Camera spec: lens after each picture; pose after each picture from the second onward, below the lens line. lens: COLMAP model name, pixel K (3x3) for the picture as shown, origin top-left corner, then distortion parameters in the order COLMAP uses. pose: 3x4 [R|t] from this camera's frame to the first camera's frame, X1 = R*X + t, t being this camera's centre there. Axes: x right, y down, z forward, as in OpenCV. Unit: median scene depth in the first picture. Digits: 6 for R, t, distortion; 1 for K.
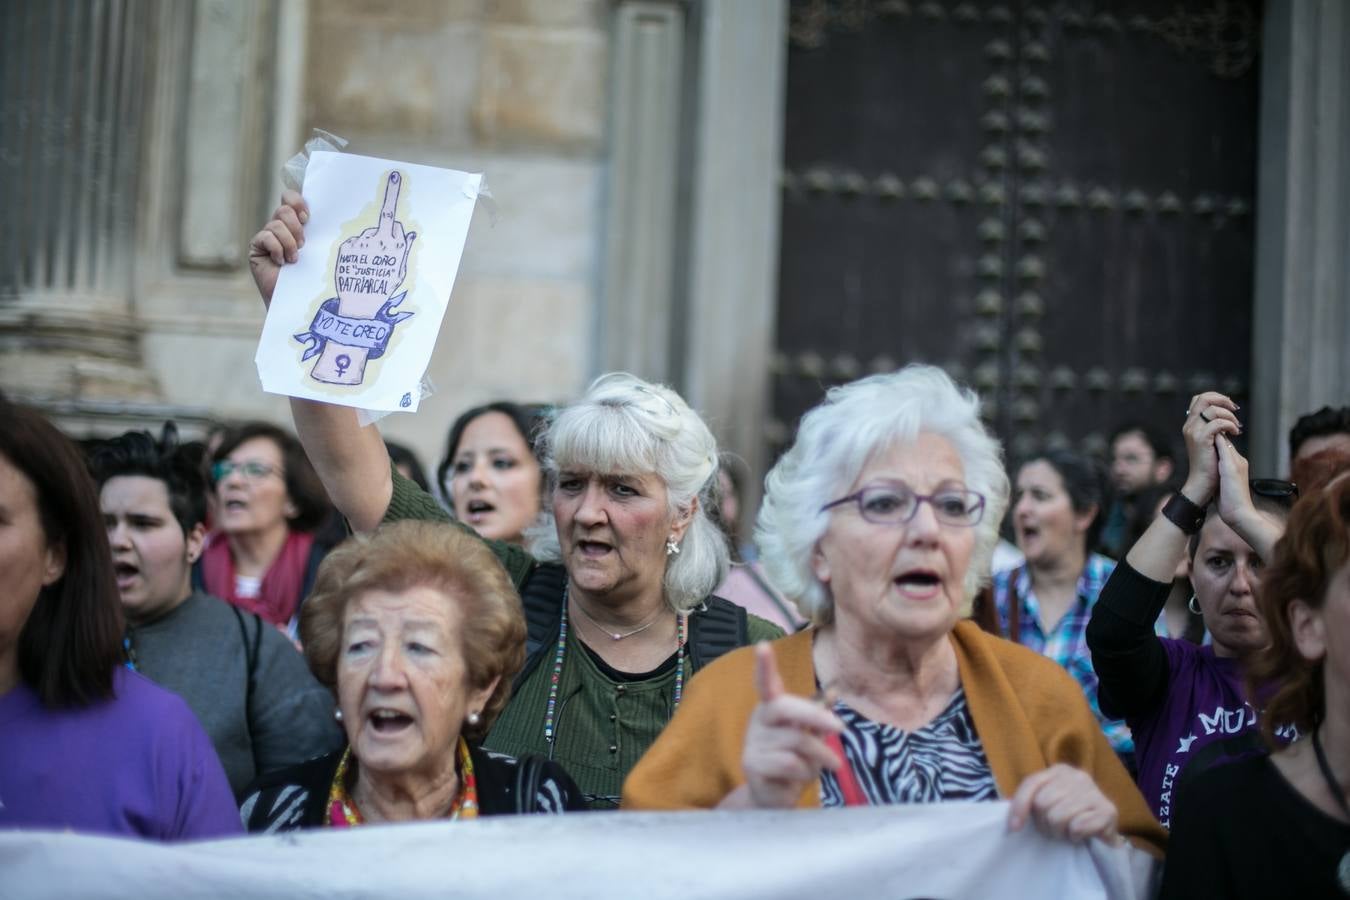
lens RADIAL K [[1964.1, 0, 675.0], [0, 1964.1, 450.0], [0, 0, 1]] dist [-0.126764, -0.001617]
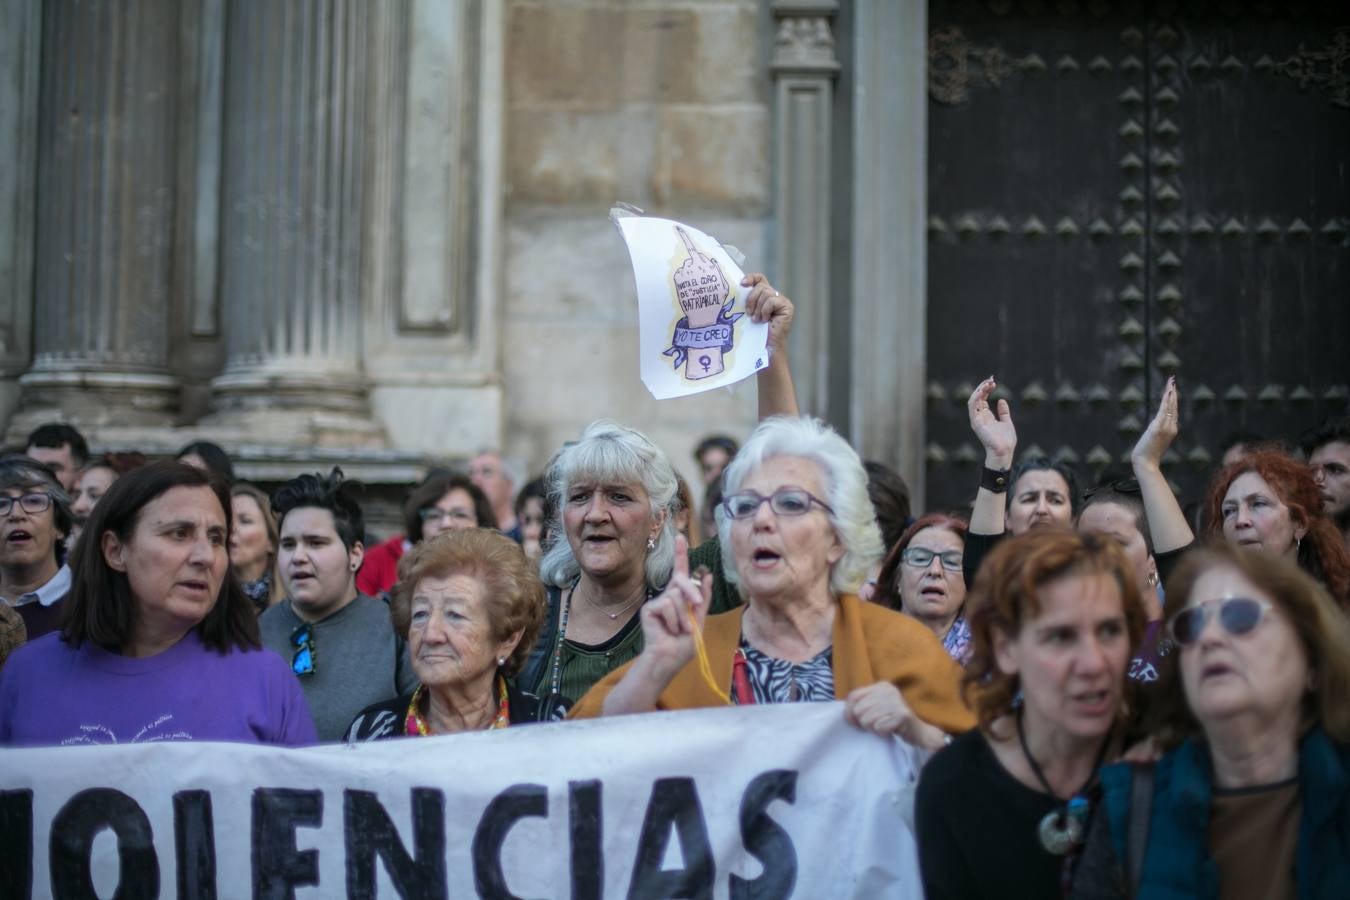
lens RADIAL K [[1964.1, 0, 675.0], [0, 1964.1, 450.0], [0, 0, 1]] dist [-0.126764, -0.001617]
pose [[0.988057, -0.037527, -0.149450, 0.077369], [0.035291, 0.999222, -0.017587, 0.003328], [0.149993, 0.012103, 0.988613, -0.124860]]
